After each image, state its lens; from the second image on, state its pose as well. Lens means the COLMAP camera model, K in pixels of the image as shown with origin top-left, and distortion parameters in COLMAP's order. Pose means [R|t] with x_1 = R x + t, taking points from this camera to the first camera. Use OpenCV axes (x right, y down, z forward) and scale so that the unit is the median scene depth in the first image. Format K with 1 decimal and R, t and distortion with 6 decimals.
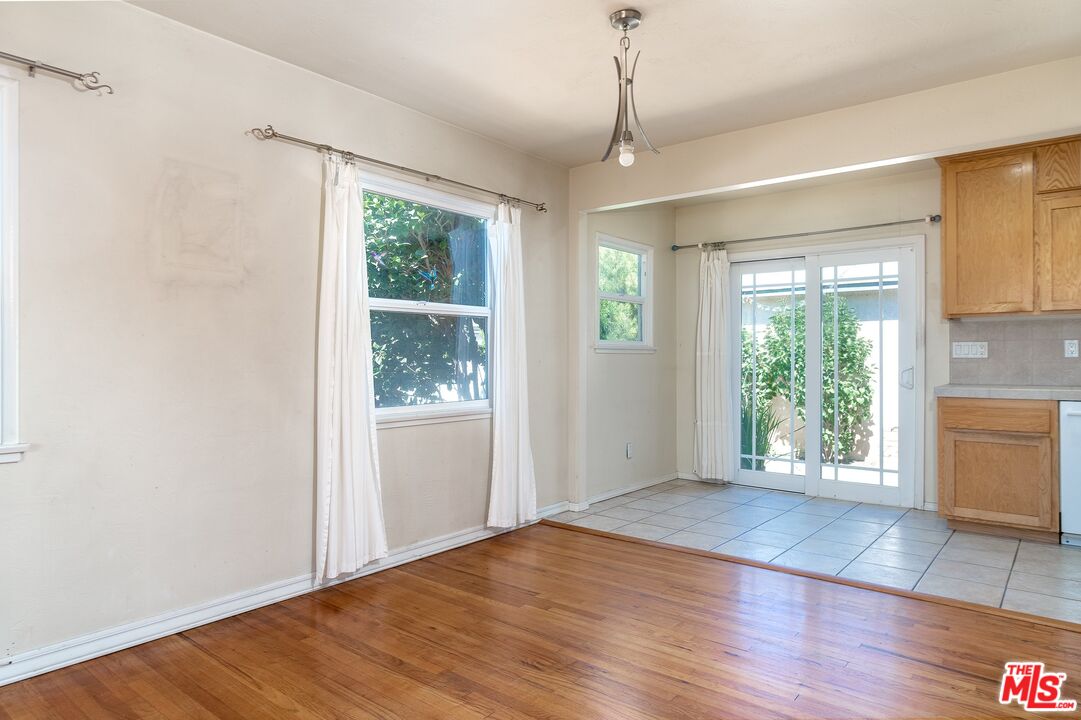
lens RADIAL K [[664.4, 0, 543.0], [0, 664.4, 358.4], [0, 0, 1]] dist [0.003538, -0.000423]
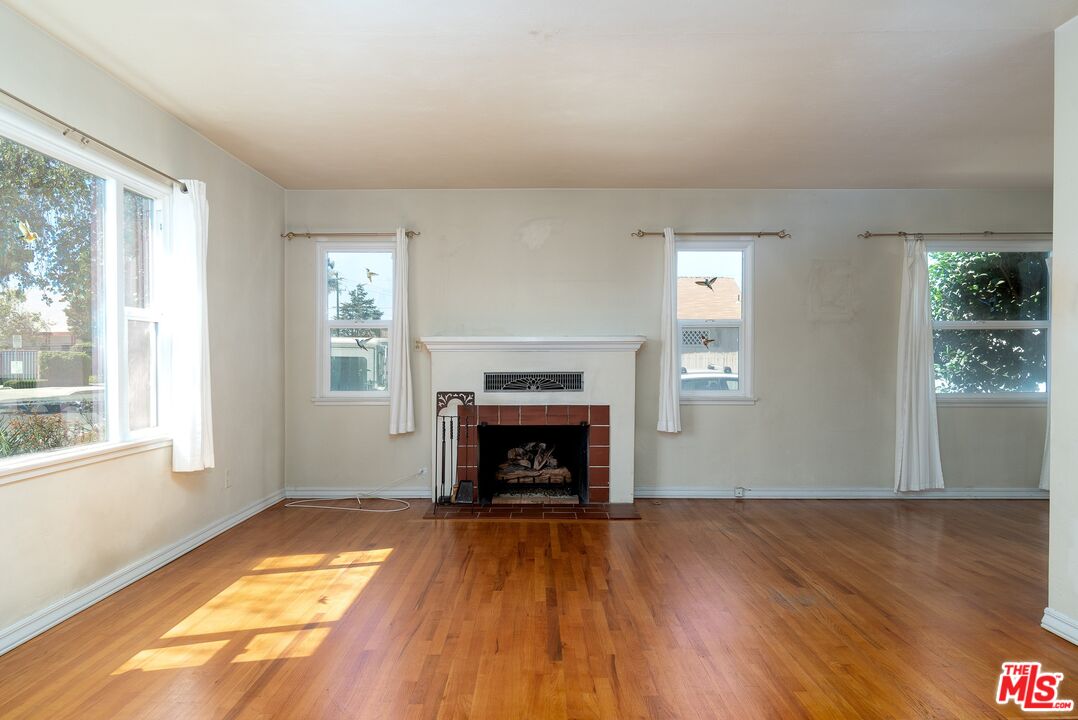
lens RADIAL K [[743.4, 0, 543.1], [0, 743.4, 362.9], [0, 0, 1]] dist [-0.011173, -0.001392]
pose [[0.629528, 0.004976, -0.776962, 0.425095], [-0.003264, 0.999988, 0.003759, 0.000553], [0.776971, 0.000170, 0.629536, -0.670669]]
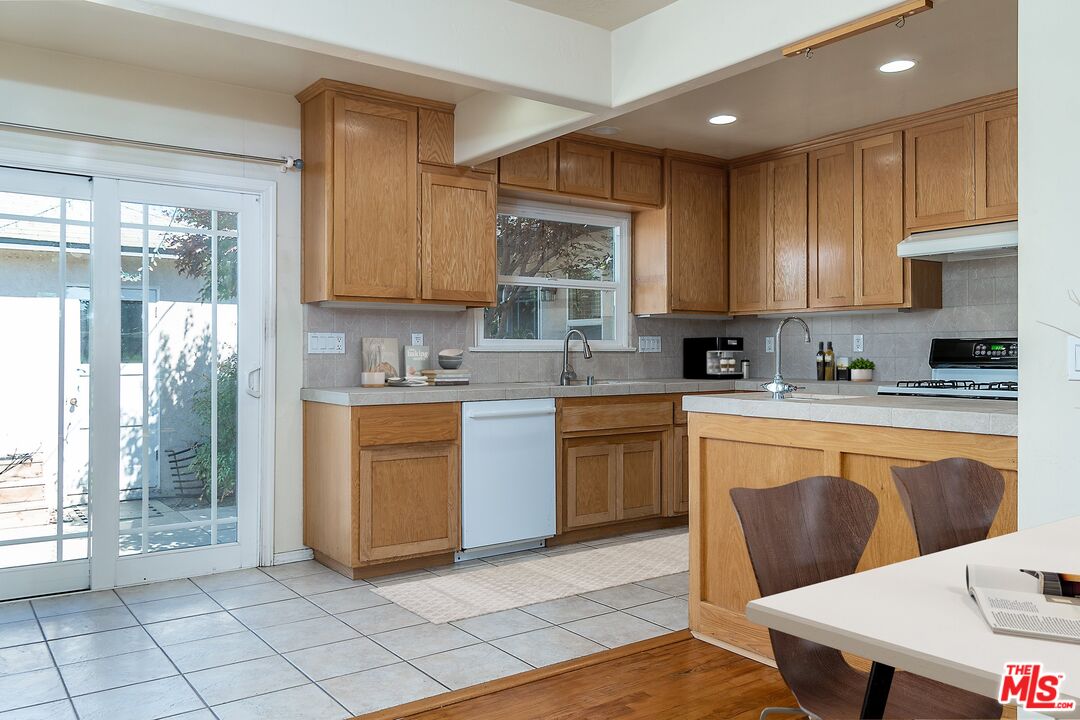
lens RADIAL K [[839.6, 0, 535.3], [0, 839.6, 354.6], [0, 0, 1]] dist [-0.004006, -0.002788]
pose [[0.264583, -0.000047, 0.964363, -0.263561], [-0.003008, 0.999995, 0.000874, -0.000909], [-0.964358, -0.003132, 0.264582, 0.573209]]
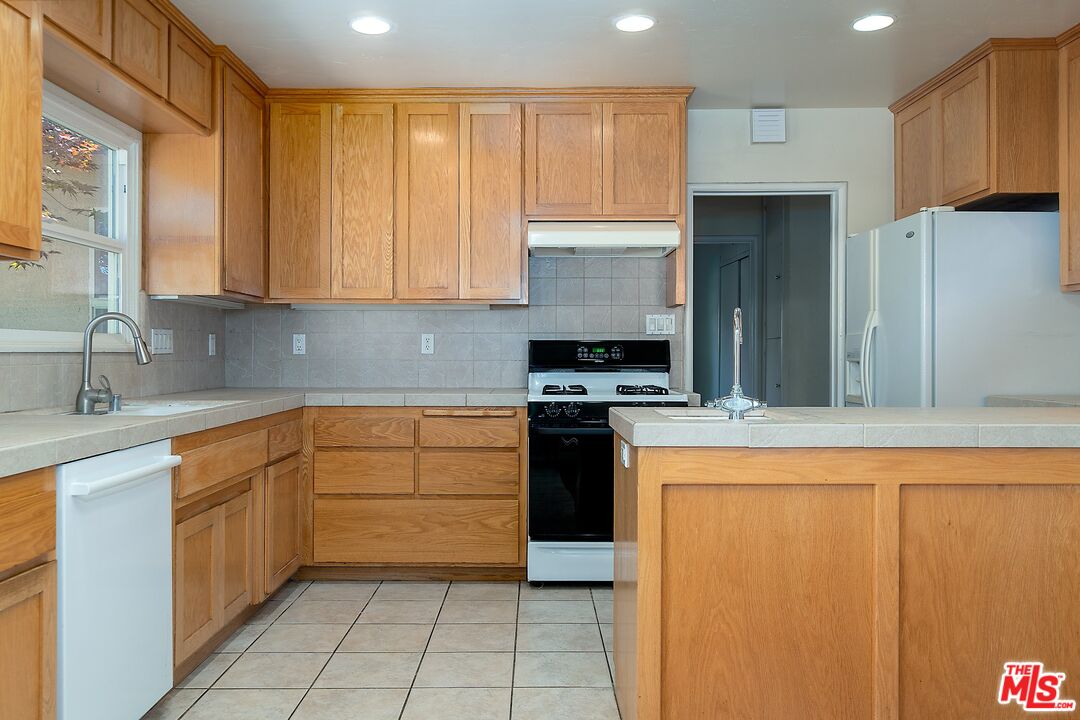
lens RADIAL K [[839.6, 0, 537.2], [0, 839.6, 356.3], [0, 0, 1]] dist [-0.004006, -0.002788]
pose [[-0.627111, -0.001243, 0.778929, 0.189913], [-0.002981, 0.999995, -0.000804, -0.001977], [-0.778924, -0.002826, -0.627112, 1.026752]]
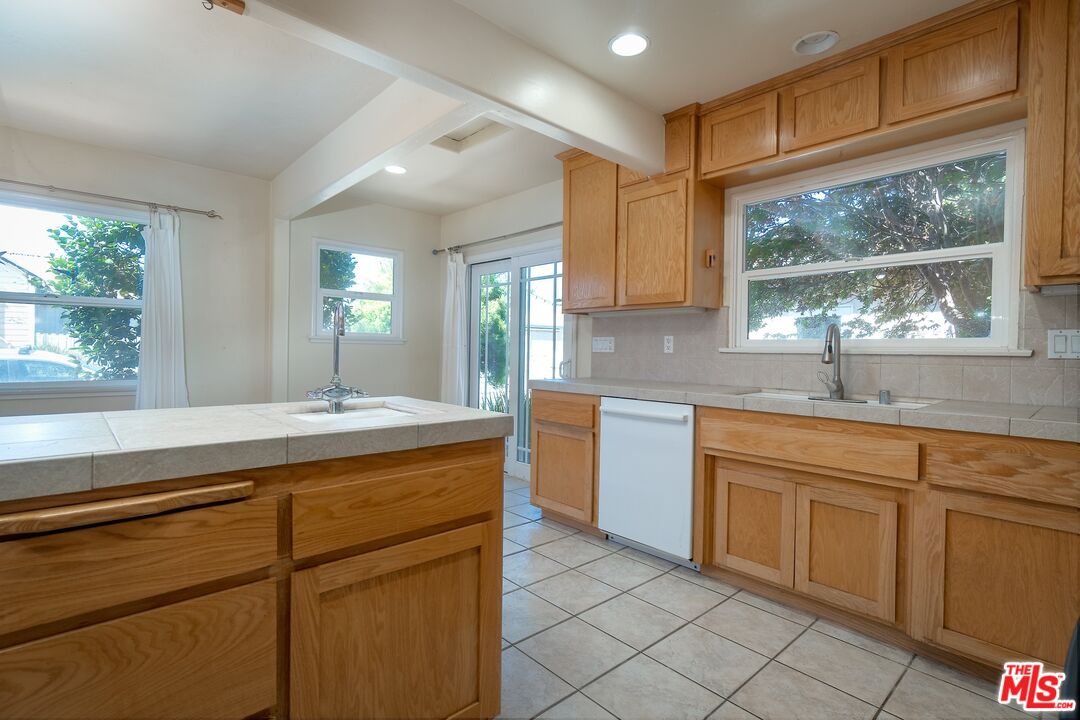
lens RADIAL K [[515.5, 0, 539.9], [0, 515.5, 360.0], [0, 0, 1]] dist [-0.001572, -0.000005]
pose [[0.987051, 0.020932, -0.159038, 0.758592], [-0.017545, 0.999589, 0.022671, -0.005802], [0.159447, -0.019587, 0.987012, 0.215728]]
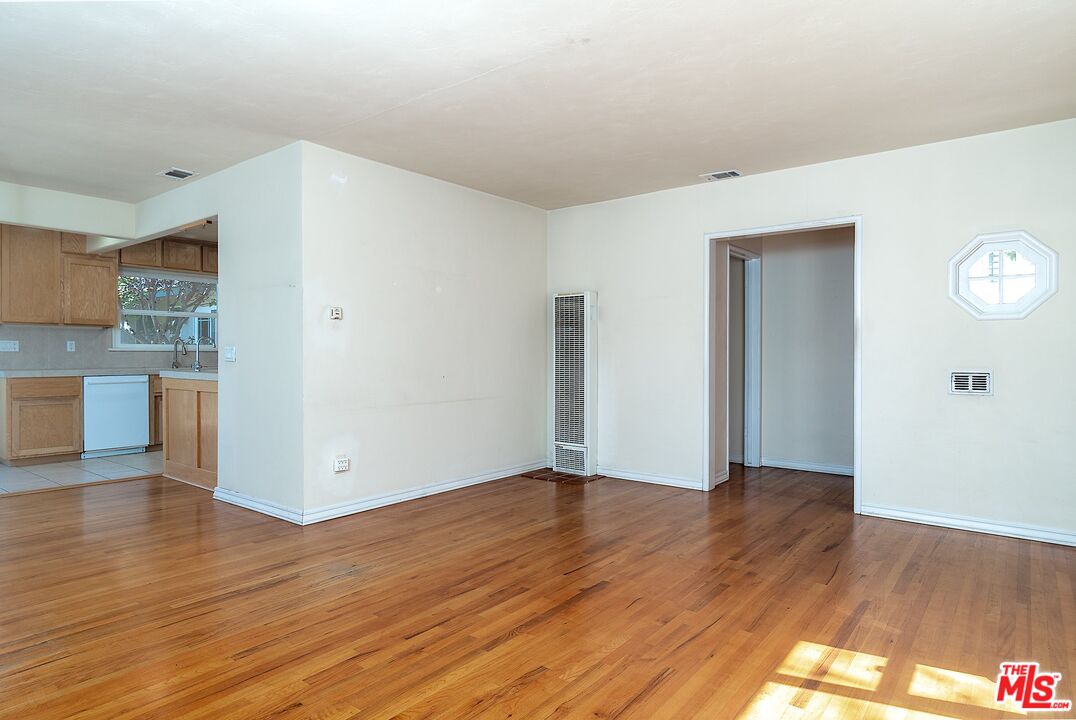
lens RADIAL K [[619.7, 0, 531.1], [0, 619.7, 355.3], [0, 0, 1]] dist [-0.007327, -0.000083]
pose [[-0.006233, -0.000213, 0.999981, -0.798571], [-0.004167, 0.999991, 0.000187, 0.003054], [-0.999972, -0.004166, -0.006234, -0.153244]]
